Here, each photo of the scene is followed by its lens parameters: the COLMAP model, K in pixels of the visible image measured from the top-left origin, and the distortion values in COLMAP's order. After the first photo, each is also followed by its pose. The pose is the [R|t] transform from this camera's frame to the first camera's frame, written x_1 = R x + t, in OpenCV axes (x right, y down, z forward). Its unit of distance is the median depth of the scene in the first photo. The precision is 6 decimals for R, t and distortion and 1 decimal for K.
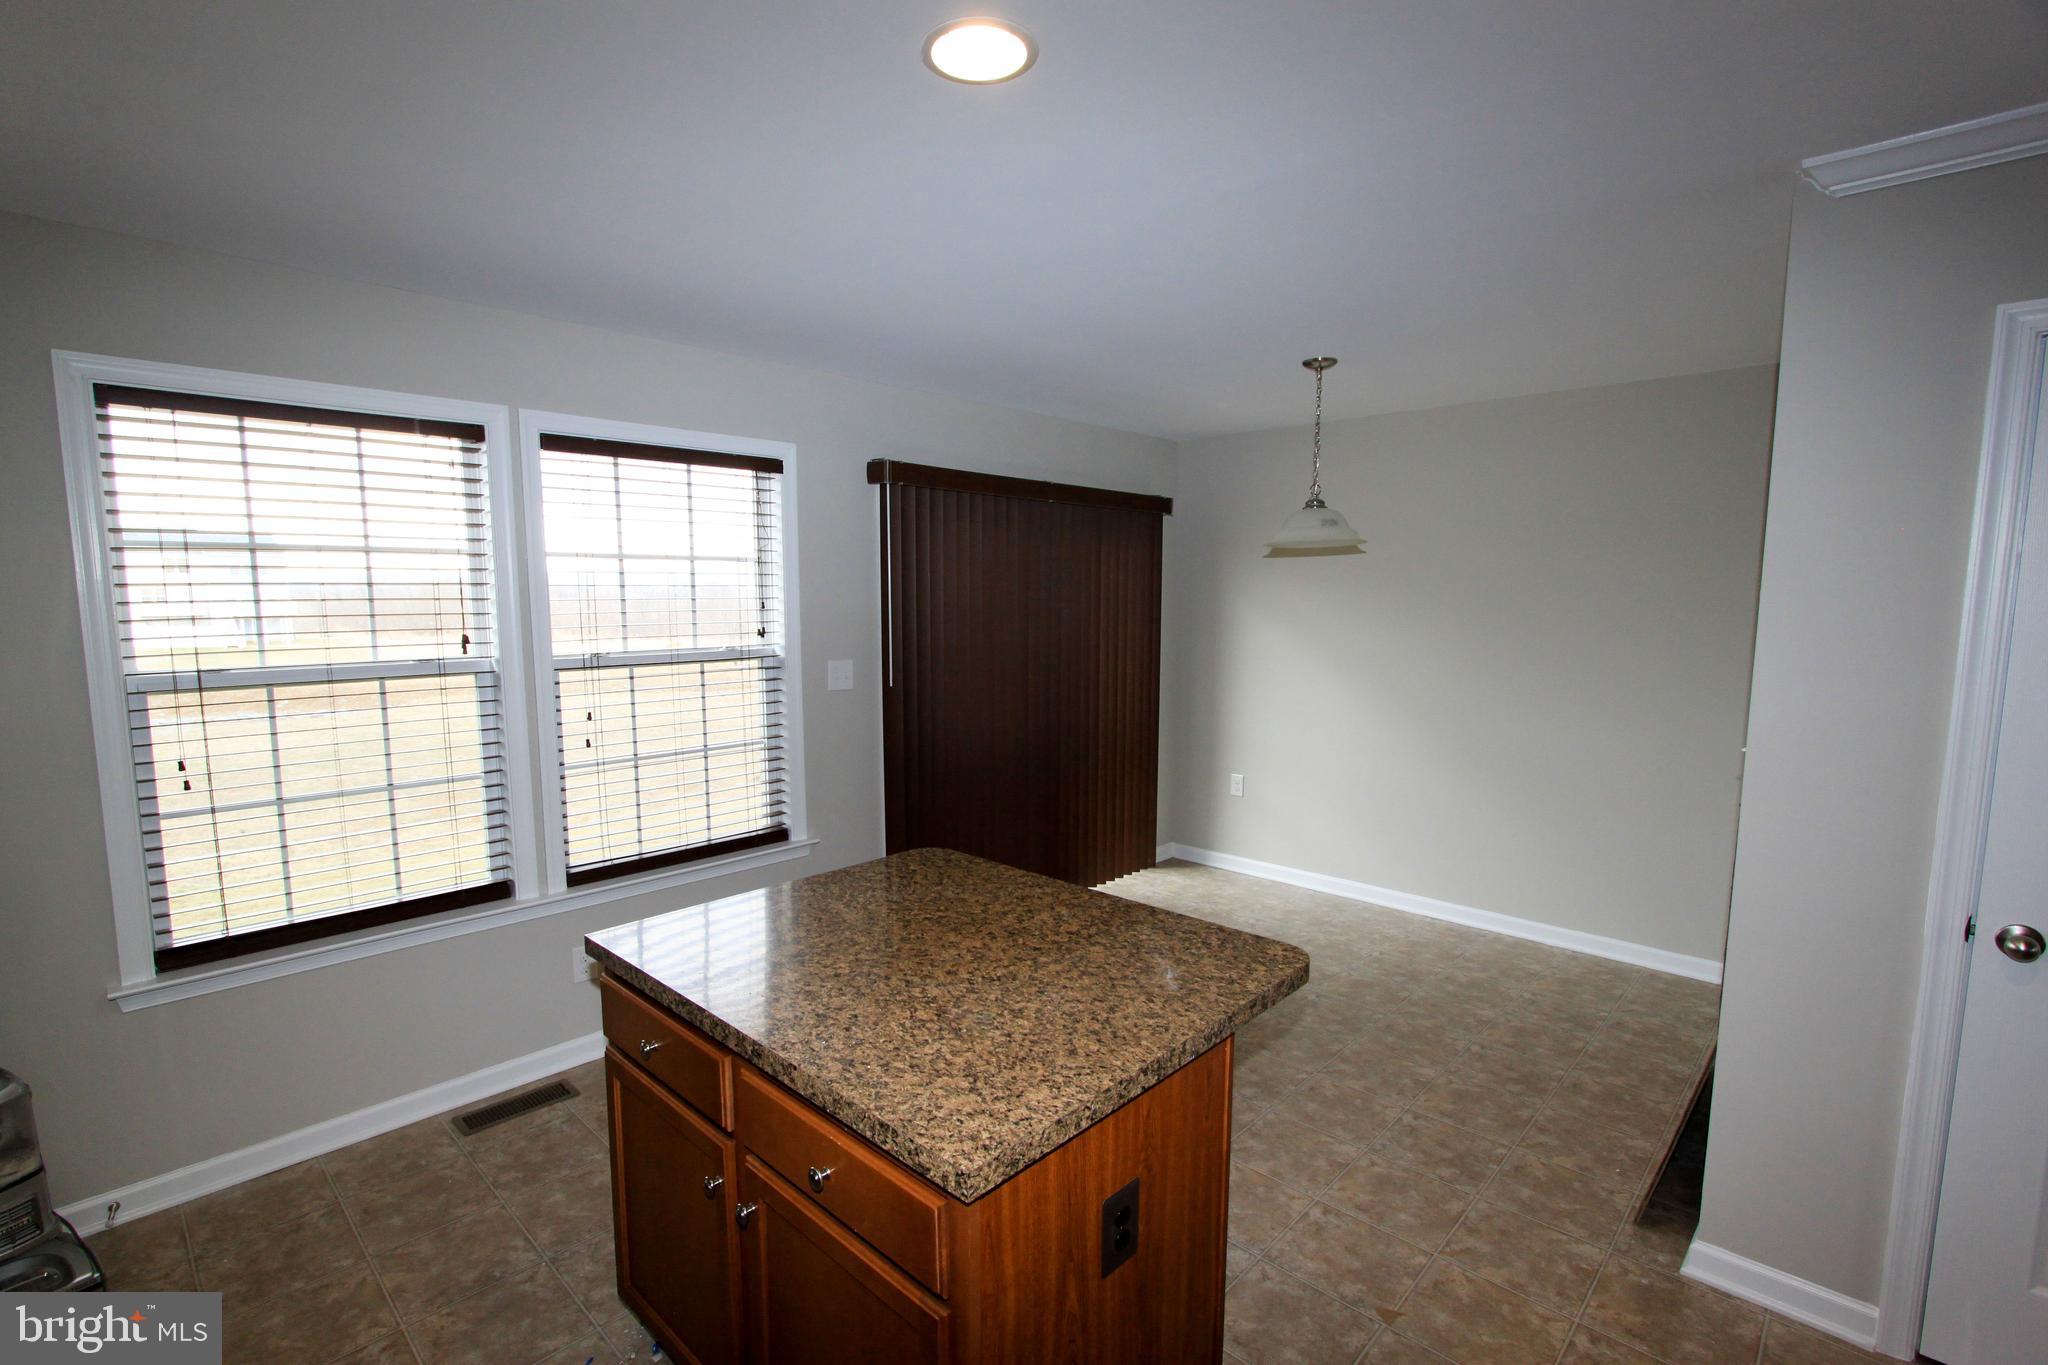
lens RADIAL K [[938.1, 0, 1019.4], [0, 938.1, 691.1], [0, 0, 1]] dist [0.000556, -0.000367]
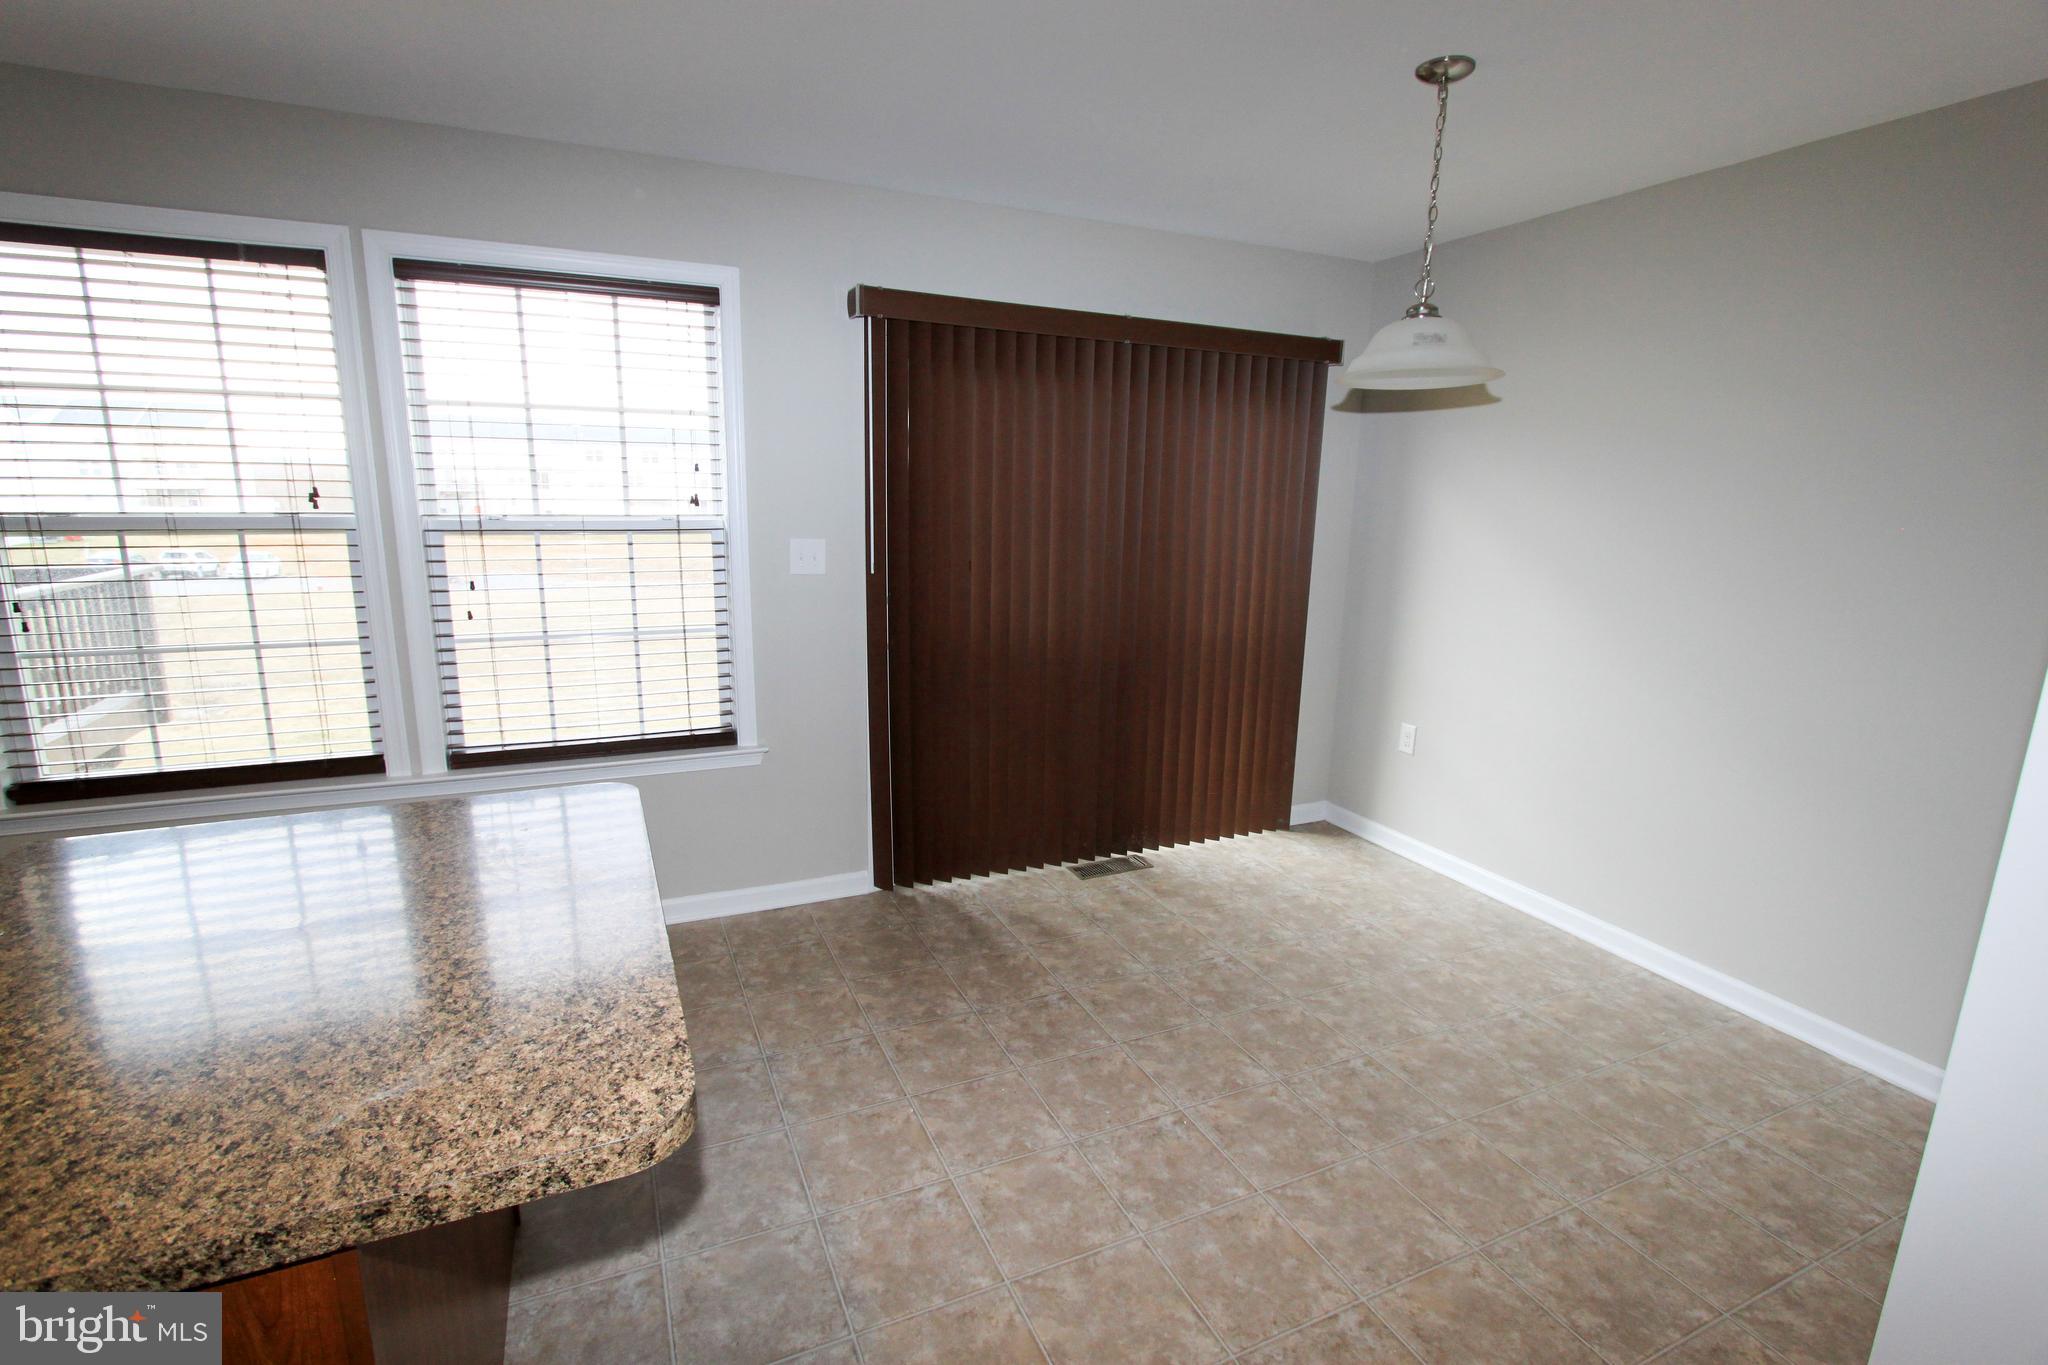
lens RADIAL K [[918.6, 0, 1017.2], [0, 918.6, 697.6], [0, 0, 1]] dist [-0.022818, 0.014674]
pose [[0.924283, 0.122262, -0.361597, 0.240722], [-0.070540, 0.985709, 0.152976, -0.026845], [0.375133, -0.115886, 0.919699, 0.250678]]
